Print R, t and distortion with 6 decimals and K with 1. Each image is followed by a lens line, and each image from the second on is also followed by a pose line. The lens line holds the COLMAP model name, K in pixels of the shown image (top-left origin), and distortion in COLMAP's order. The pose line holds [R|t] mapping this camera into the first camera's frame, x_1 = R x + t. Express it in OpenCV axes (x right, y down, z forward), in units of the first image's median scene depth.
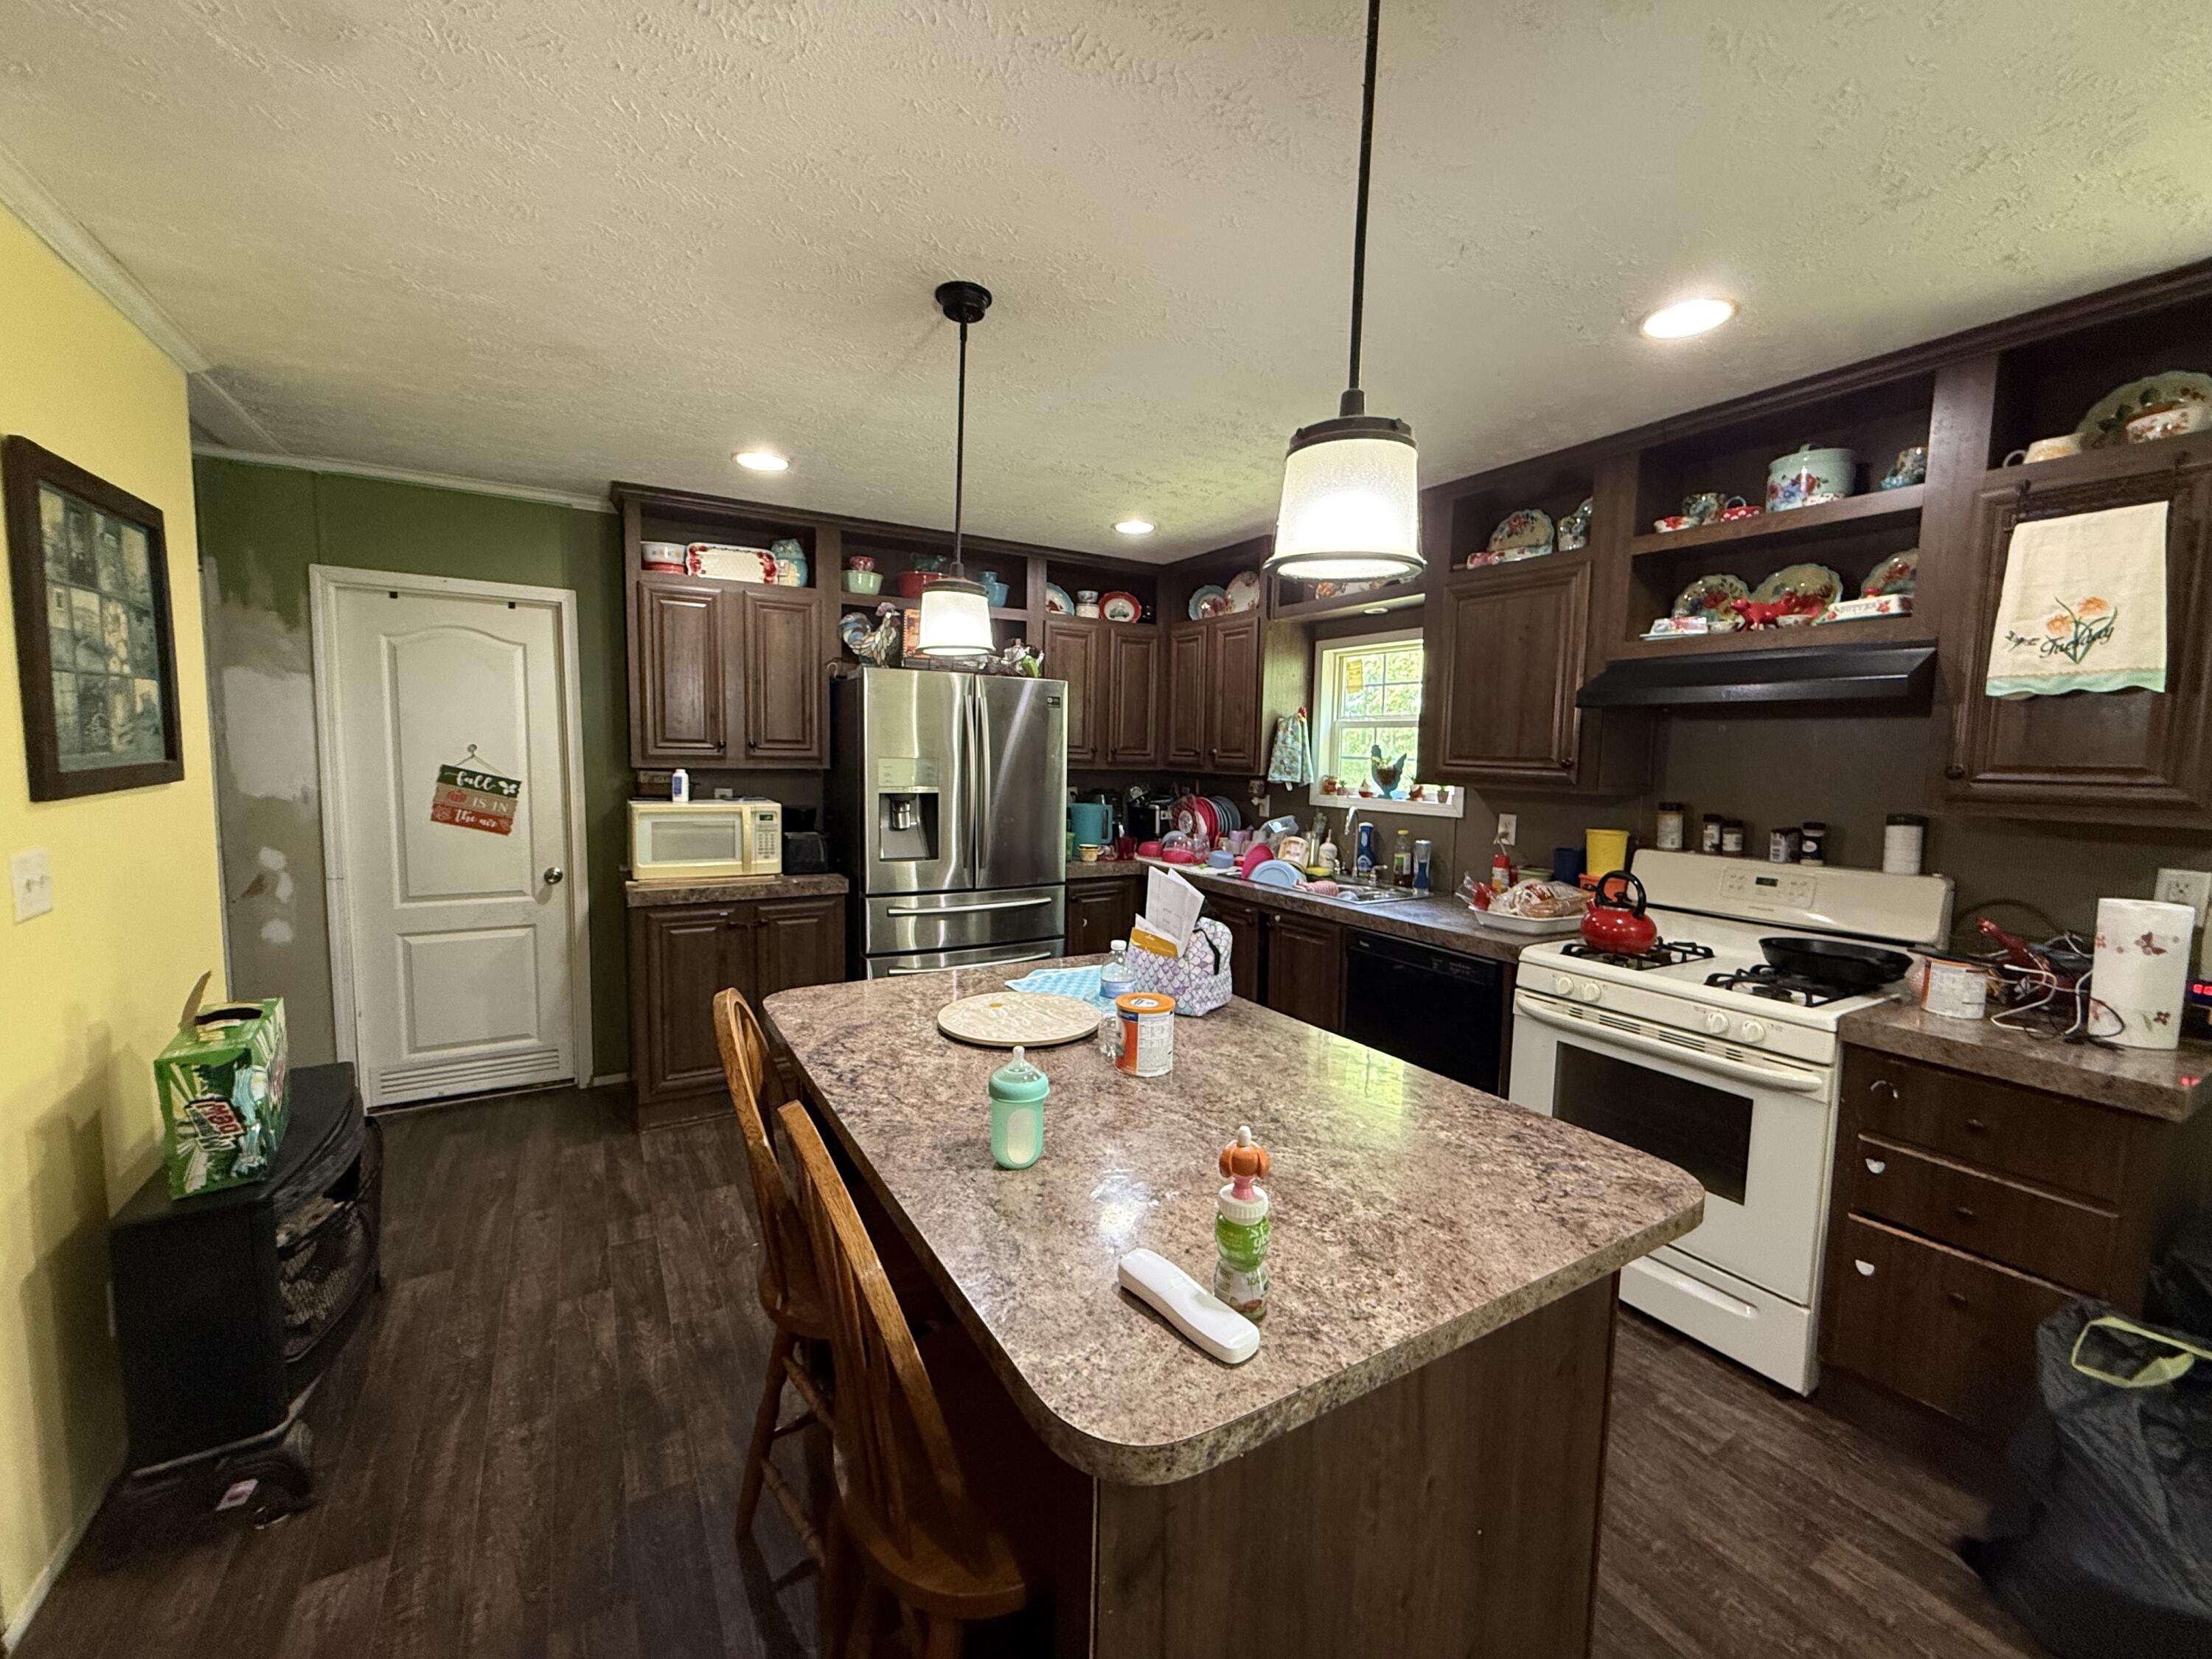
lens RADIAL K [[873.6, 0, 1103.3], [0, 873.6, 827.5], [0, 0, 1]] dist [-0.000011, -0.000445]
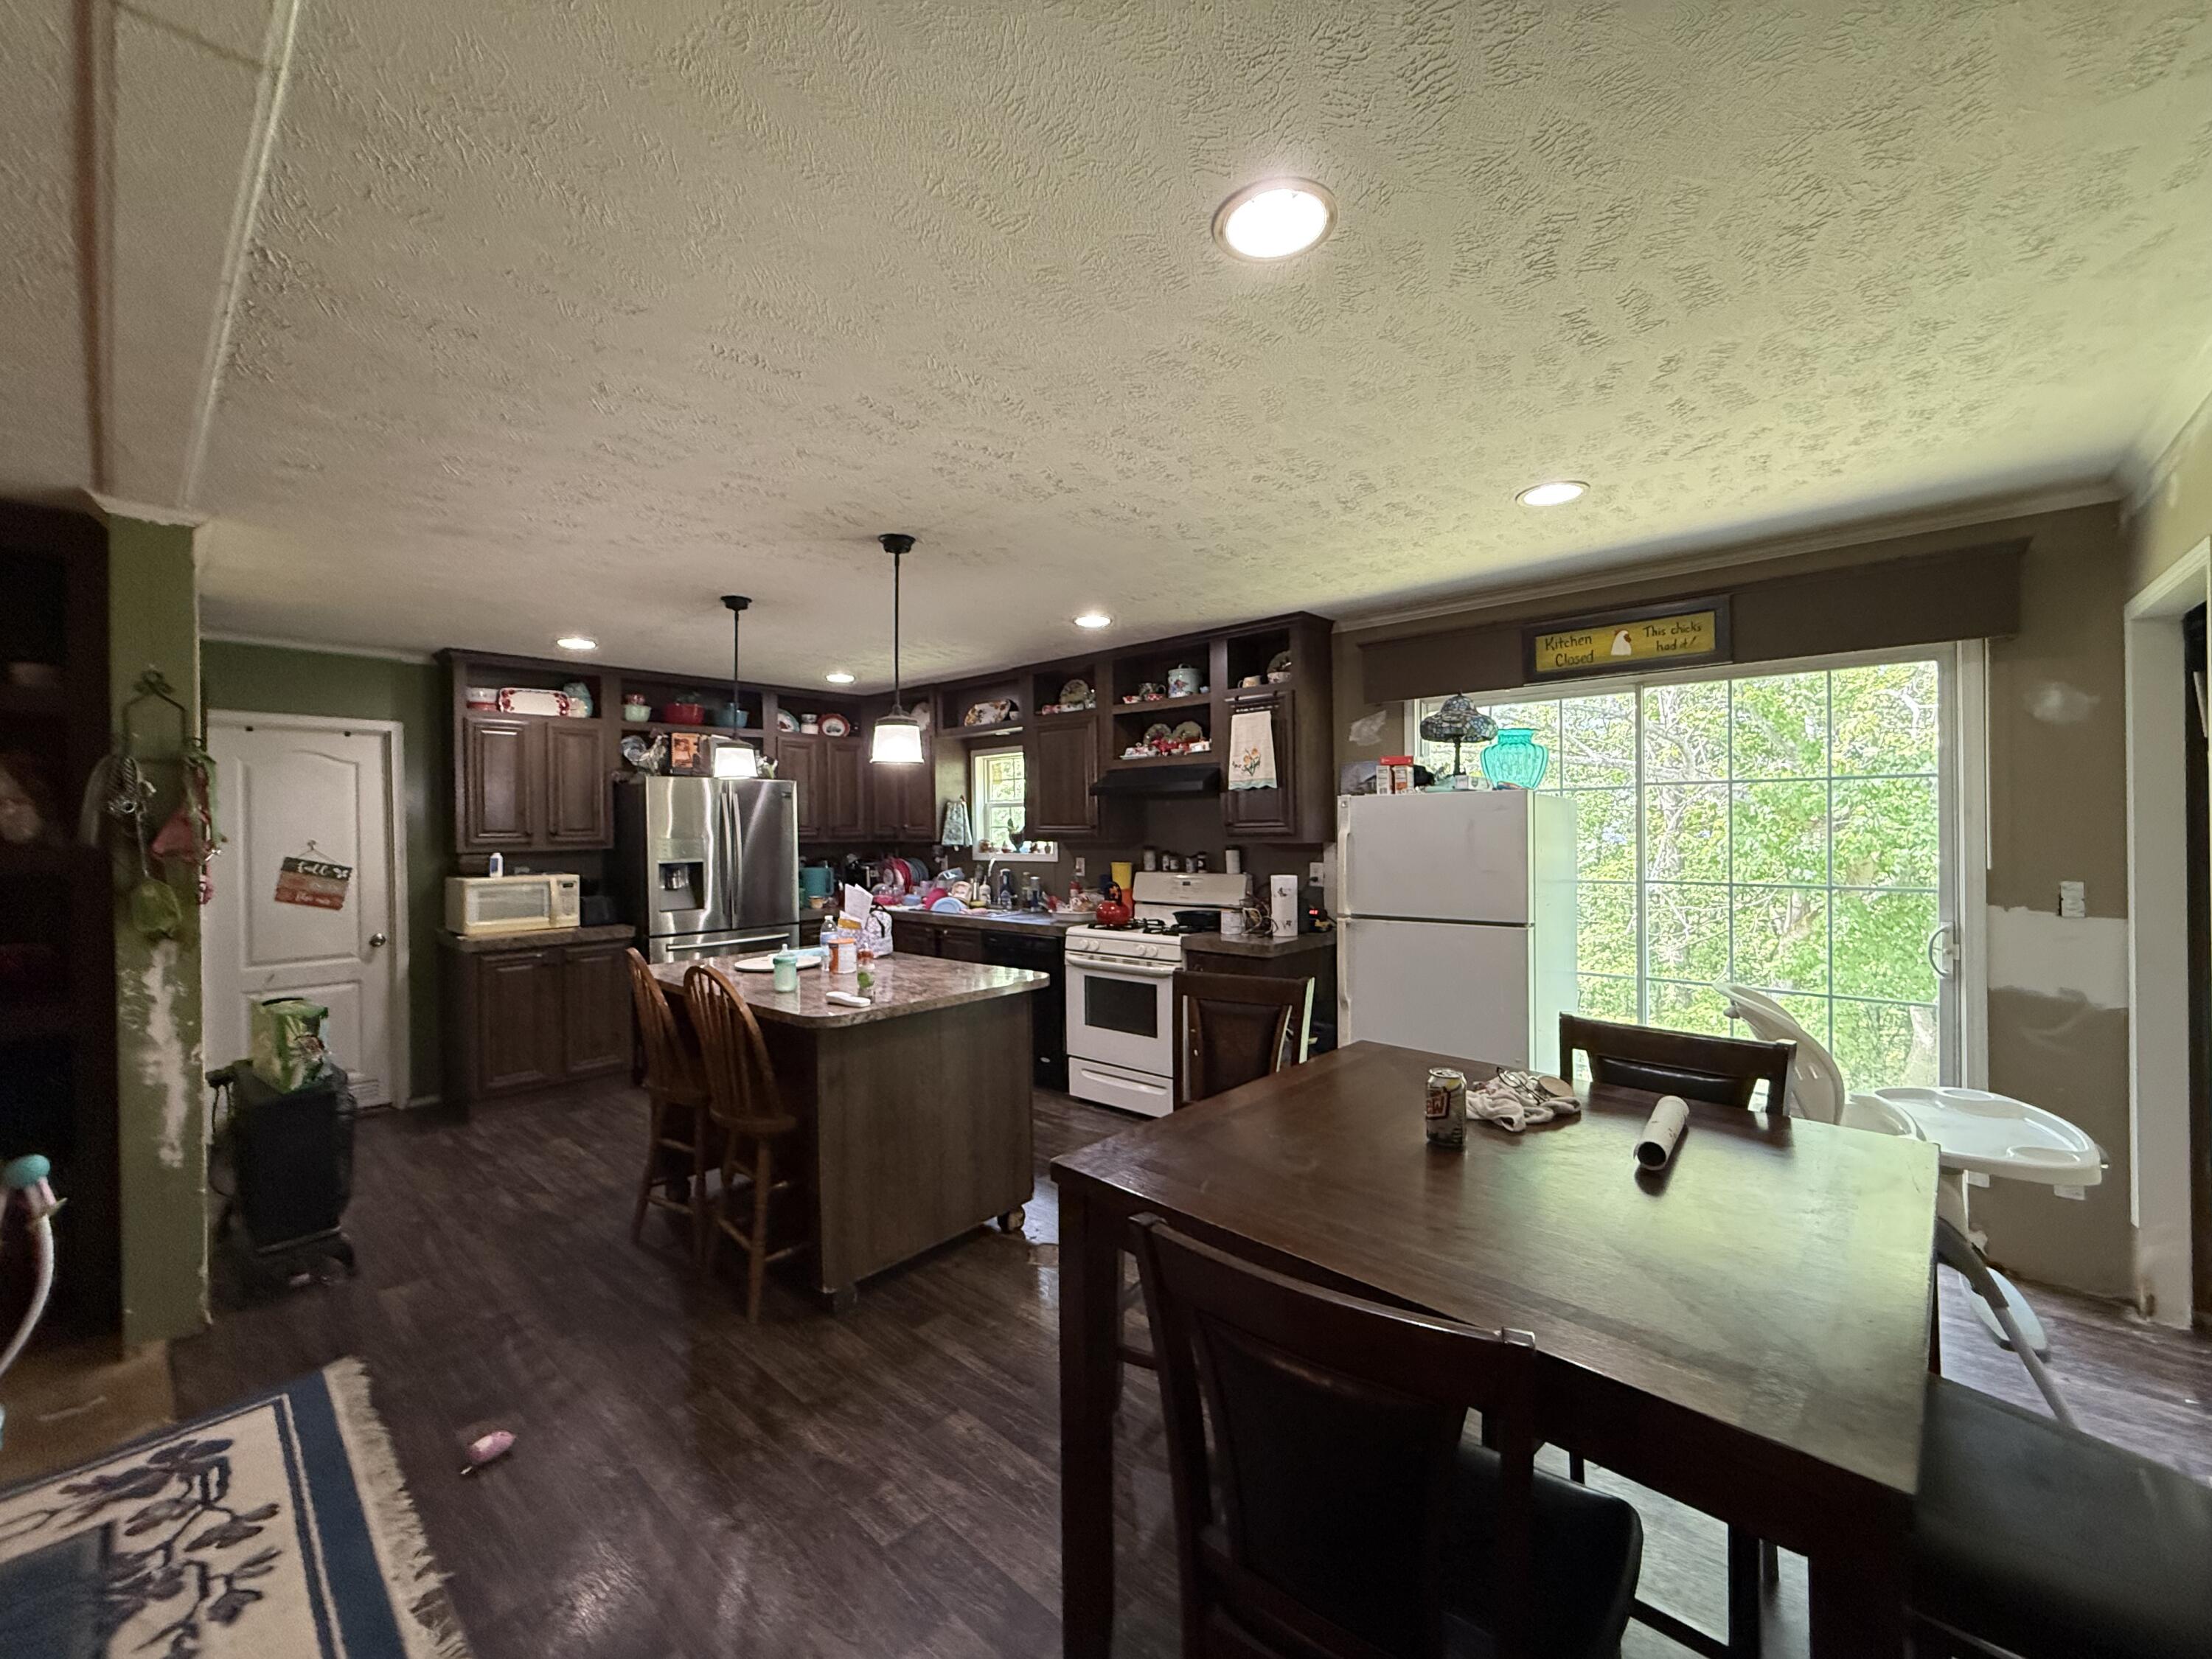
lens RADIAL K [[873.6, 0, 1103.3], [0, 873.6, 827.5], [0, 0, 1]] dist [-0.000011, -0.000445]
pose [[0.954735, -0.035152, 0.295373, 0.015775], [0.060204, 0.995277, -0.076152, 0.053618], [-0.291301, 0.090488, 0.952342, -0.565974]]
